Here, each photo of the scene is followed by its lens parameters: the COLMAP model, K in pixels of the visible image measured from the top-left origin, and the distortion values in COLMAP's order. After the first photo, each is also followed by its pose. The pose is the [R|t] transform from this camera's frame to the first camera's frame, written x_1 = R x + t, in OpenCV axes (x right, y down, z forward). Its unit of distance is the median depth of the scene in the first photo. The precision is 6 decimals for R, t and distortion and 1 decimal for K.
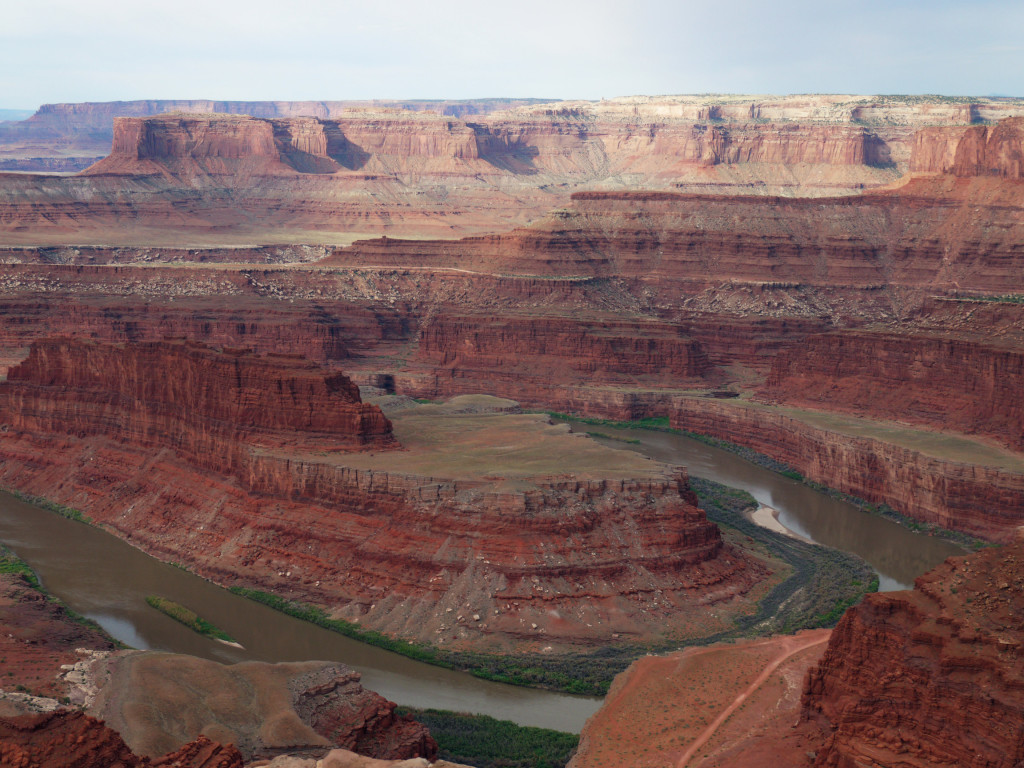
lens RADIAL K [[1688.5, 0, 512.0], [0, 1688.5, 384.0], [0, 0, 1]] dist [0.013493, -0.027700]
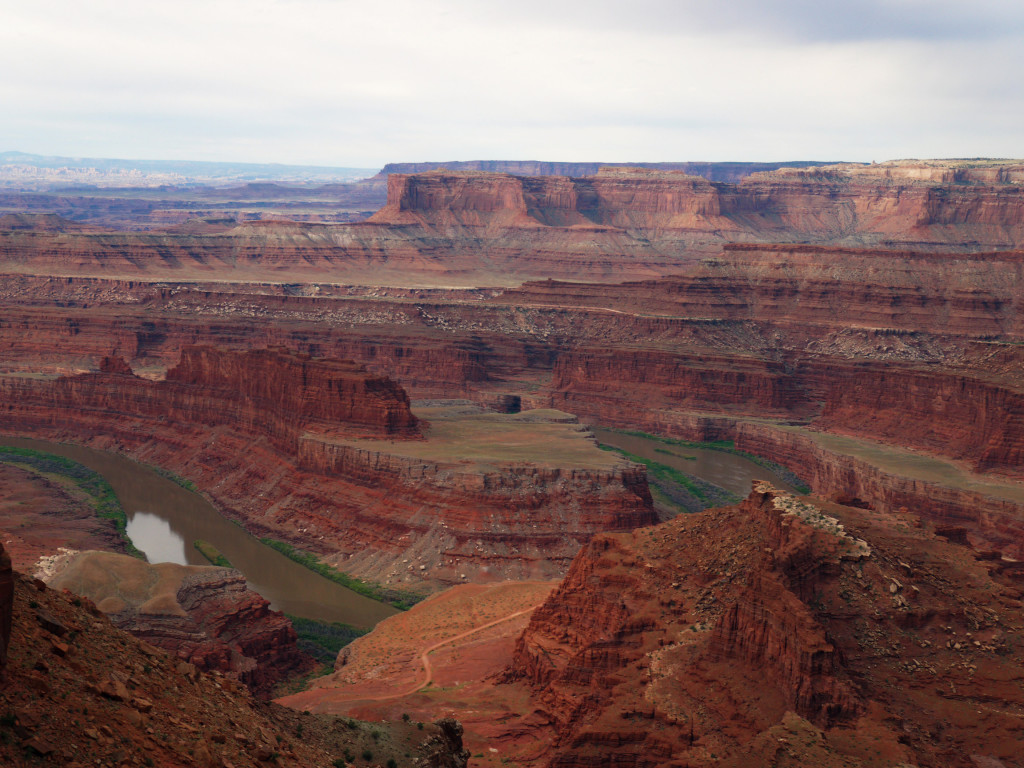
lens RADIAL K [[1688.5, 0, 512.0], [0, 1688.5, 384.0], [0, 0, 1]] dist [0.013493, -0.027700]
pose [[0.972707, 0.038974, -0.228742, 0.192112], [-0.047398, 0.998381, -0.031451, 0.023325], [0.227146, 0.041435, 0.972979, -0.120337]]
